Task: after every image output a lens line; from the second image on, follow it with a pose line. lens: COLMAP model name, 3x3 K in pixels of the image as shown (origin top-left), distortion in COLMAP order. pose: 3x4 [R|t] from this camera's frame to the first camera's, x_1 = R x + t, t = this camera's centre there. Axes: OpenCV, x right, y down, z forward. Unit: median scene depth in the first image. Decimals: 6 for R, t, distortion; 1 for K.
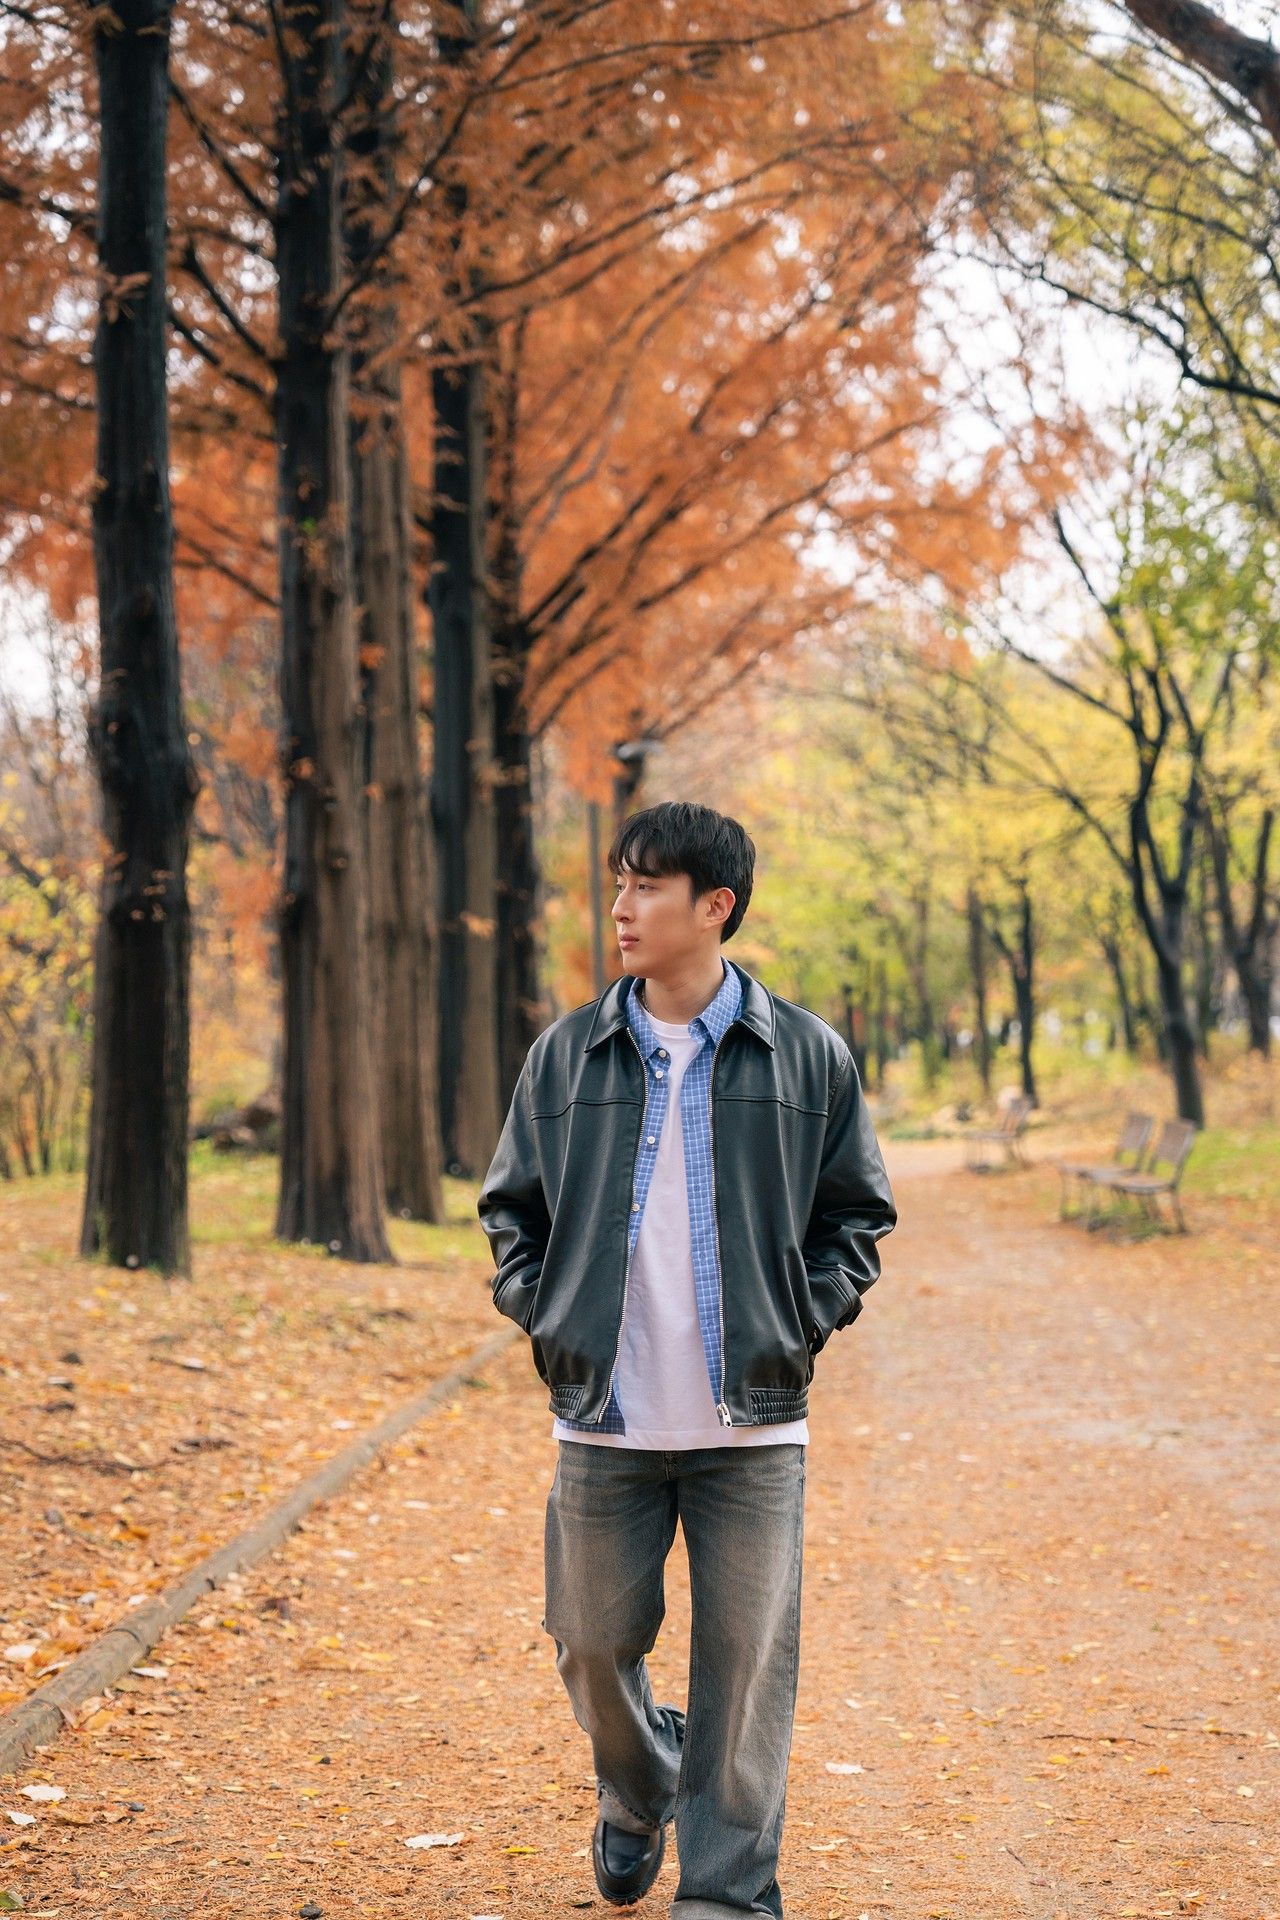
lens RADIAL K [[4331.2, 0, 640.0], [0, 4331.2, 960.0], [0, 0, 1]] dist [-0.003658, 0.002020]
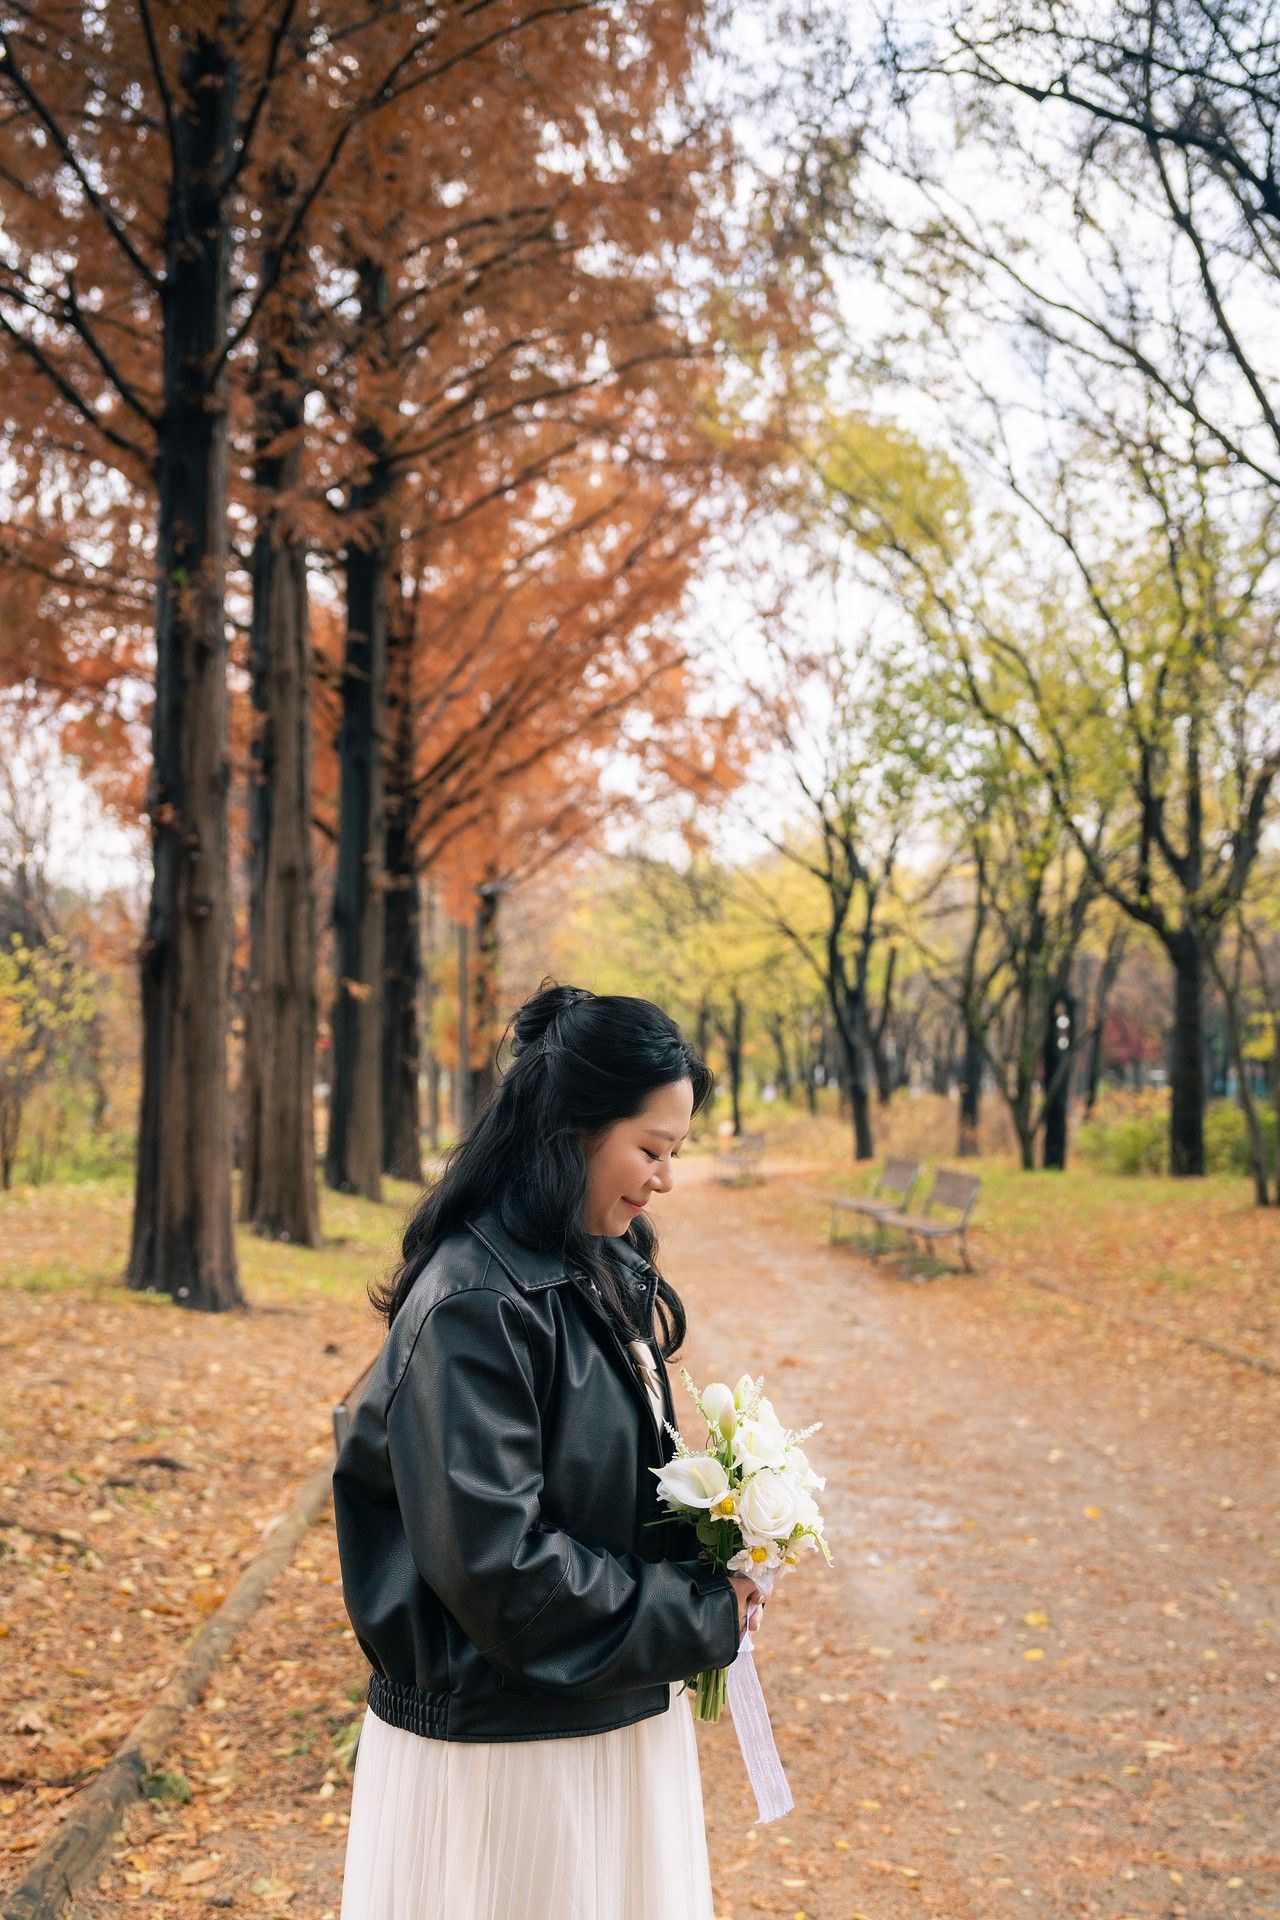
lens RADIAL K [[1986.5, 0, 640.0], [0, 1986.5, 960.0], [0, 0, 1]] dist [0.000333, -0.019579]
pose [[0.996786, 0.027204, 0.075356, -0.001491], [-0.023864, 0.998707, -0.044882, 0.005181], [-0.076479, 0.042940, 0.996146, 0.368772]]
